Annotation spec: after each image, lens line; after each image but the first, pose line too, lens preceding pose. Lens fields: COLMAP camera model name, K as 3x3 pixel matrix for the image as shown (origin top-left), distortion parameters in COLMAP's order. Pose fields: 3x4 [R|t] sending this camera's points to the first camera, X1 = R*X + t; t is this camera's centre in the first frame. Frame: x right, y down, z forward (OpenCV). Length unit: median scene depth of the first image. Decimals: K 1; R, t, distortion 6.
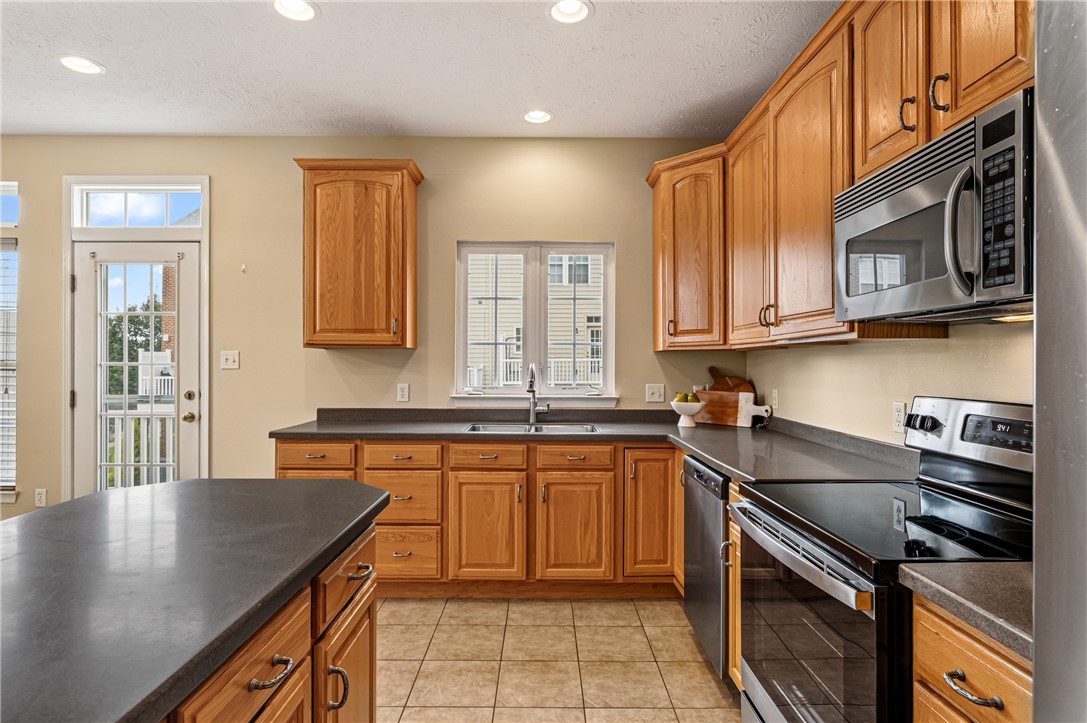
lens RADIAL K [[579.8, 0, 543.5], [0, 579.8, 361.5], [0, 0, 1]] dist [-0.002657, -0.000184]
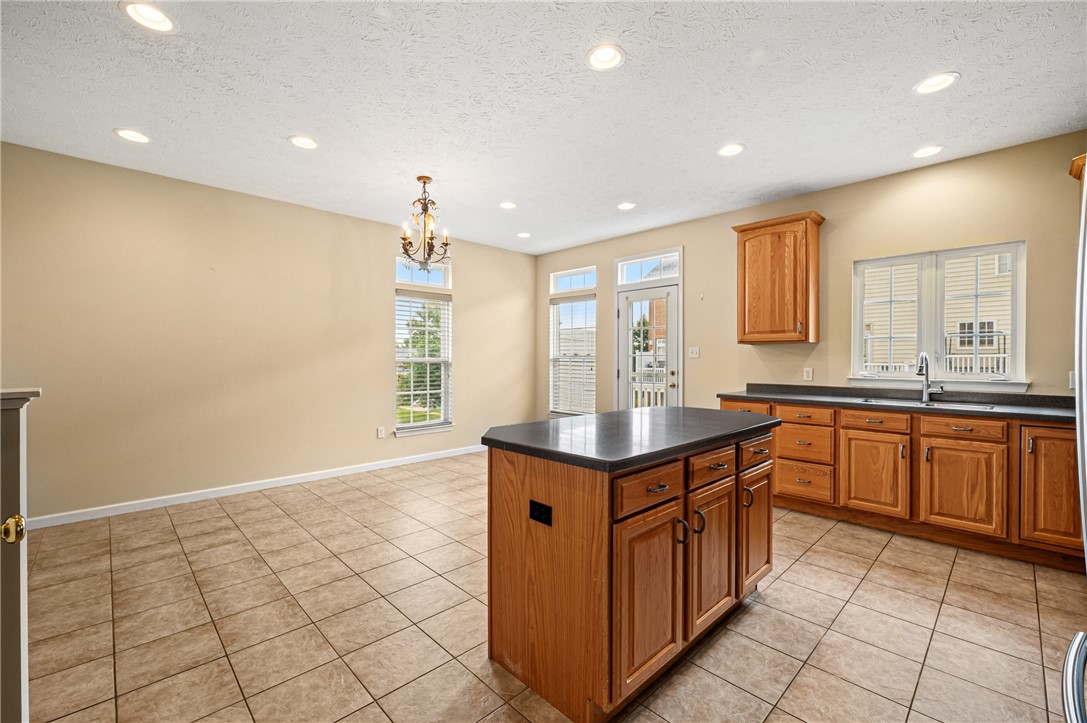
lens RADIAL K [[457.9, 0, 544.8], [0, 457.9, 360.4], [0, 0, 1]] dist [0.000549, 0.000034]
pose [[0.696745, 0.000490, -0.717319, 0.127782], [0.001229, 0.999997, 0.001878, 0.019249], [0.717318, -0.002190, 0.696742, -0.274613]]
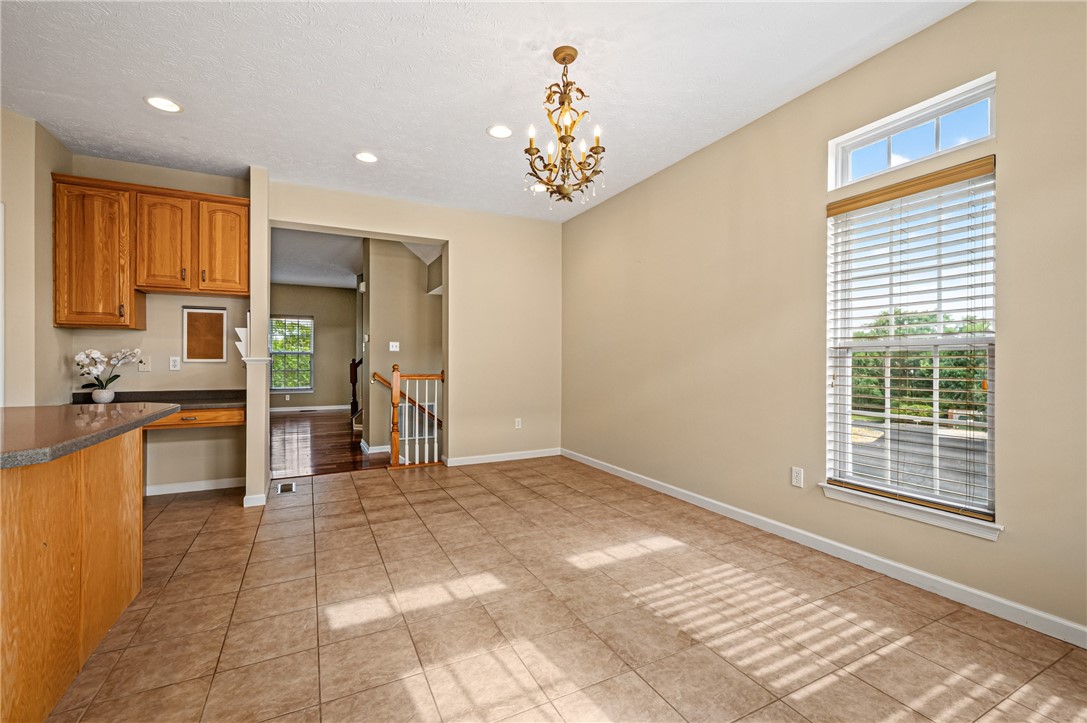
lens RADIAL K [[464.3, 0, 543.5], [0, 464.3, 361.5], [0, 0, 1]] dist [-0.001179, -0.000339]
pose [[-0.892664, -0.001609, -0.450719, -0.564438], [-0.002229, 0.999997, 0.000843, 0.051260], [0.450717, 0.001757, -0.892665, 0.977273]]
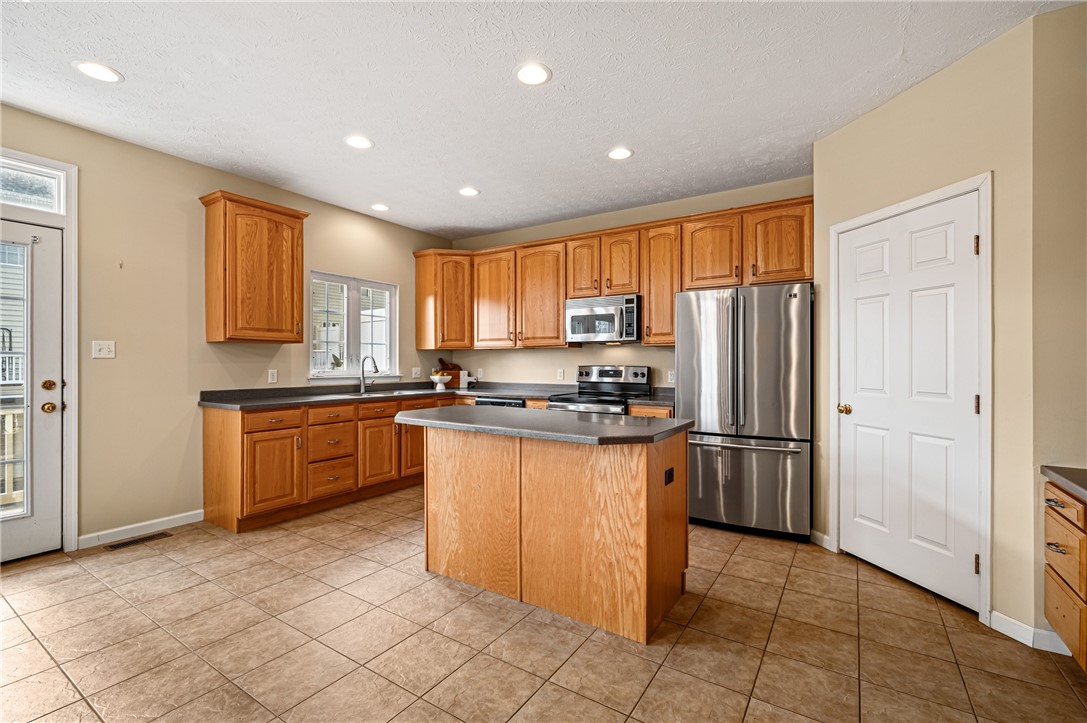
lens RADIAL K [[477.1, 0, 544.4], [0, 477.1, 363.0], [0, 0, 1]] dist [0.001502, -0.000305]
pose [[0.544737, -0.003145, 0.838601, -0.947529], [-0.002599, 0.999982, 0.005438, 0.017052], [-0.838603, -0.005142, 0.544719, -0.152891]]
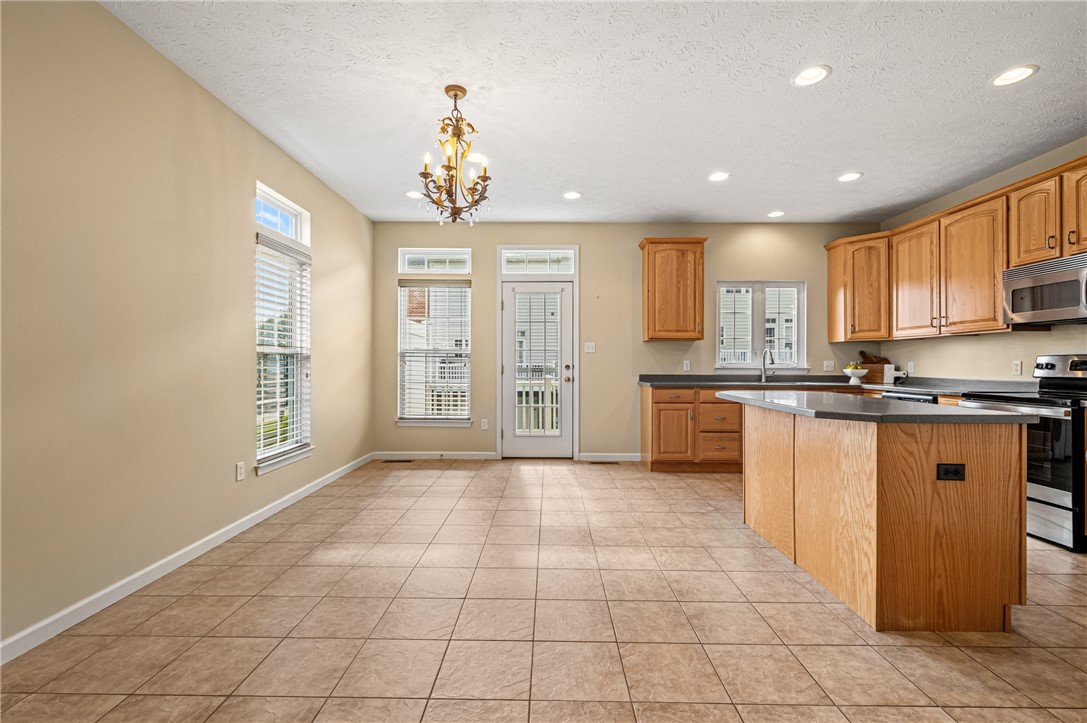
lens RADIAL K [[477.1, 0, 544.4], [0, 477.1, 363.0], [0, 0, 1]] dist [0.001502, -0.000305]
pose [[0.999949, -0.000357, -0.010087, -0.762616], [0.000372, 0.999999, 0.001508, 0.048883], [0.010086, -0.001512, 0.999948, -0.543188]]
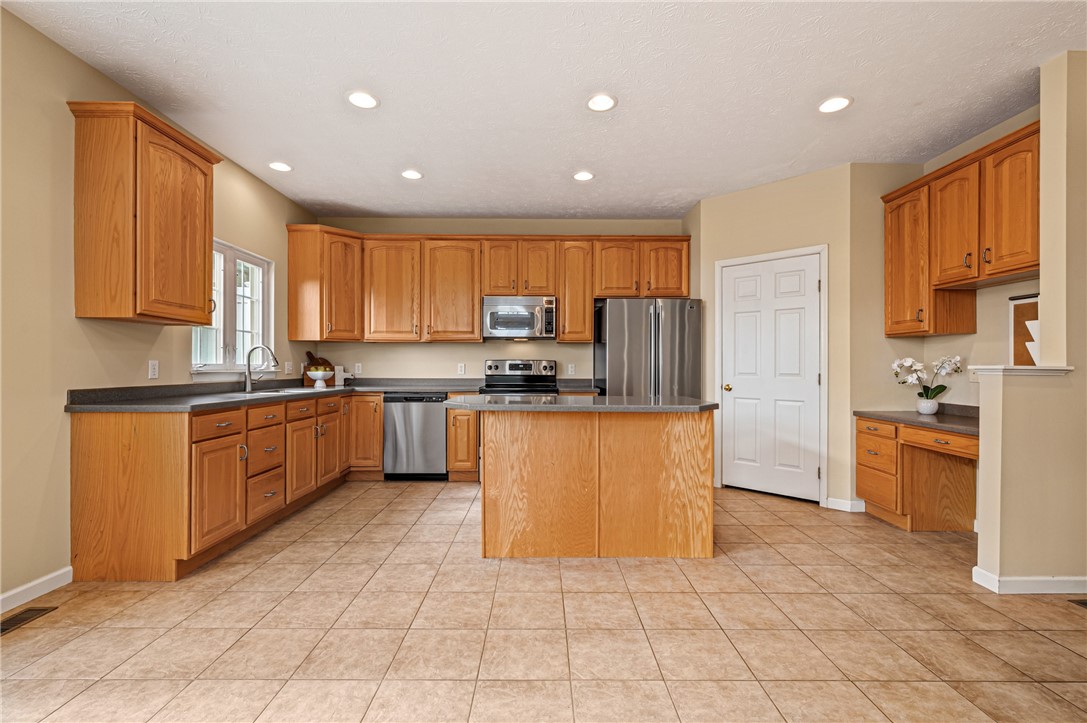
lens RADIAL K [[477.1, 0, 544.4], [0, 477.1, 363.0], [0, 0, 1]] dist [0.001502, -0.000305]
pose [[-0.006445, 0.002224, 0.999977, -1.205606], [-0.006044, 0.999979, -0.002263, 0.046332], [-0.999961, -0.006058, -0.006432, 0.392514]]
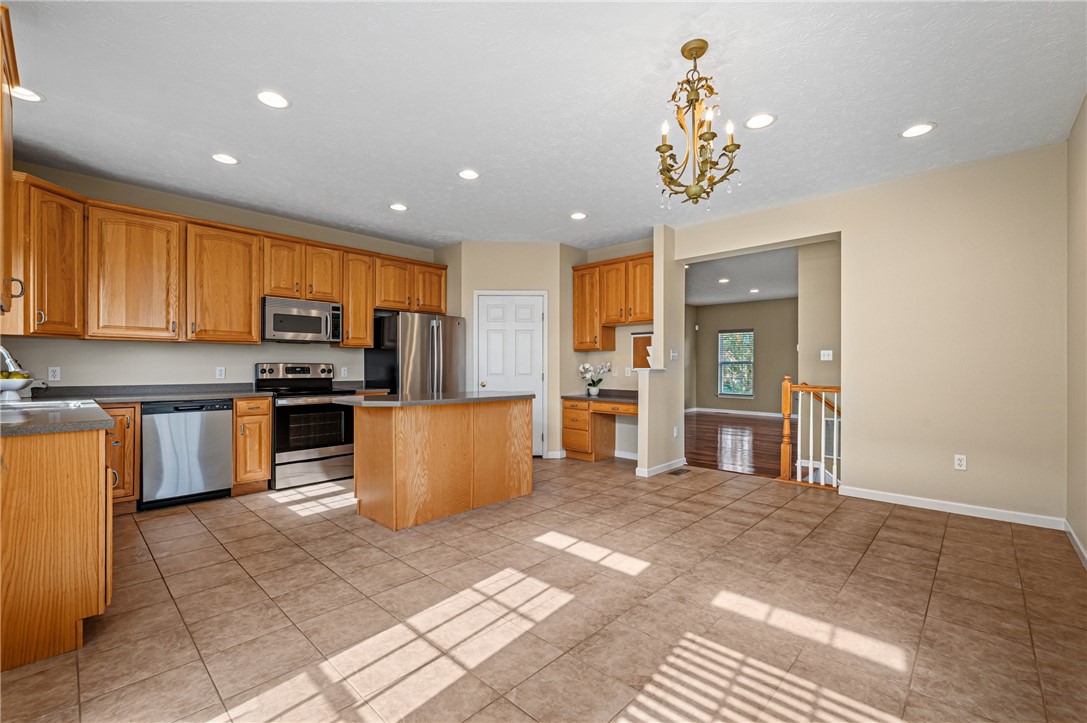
lens RADIAL K [[460.3, 0, 542.4], [0, 460.3, 364.9], [0, 0, 1]] dist [-0.001266, -0.000228]
pose [[-0.722871, 0.001980, 0.690981, -1.252196], [-0.003908, 0.999968, -0.006953, 0.045921], [-0.690972, -0.007726, -0.722840, 0.993819]]
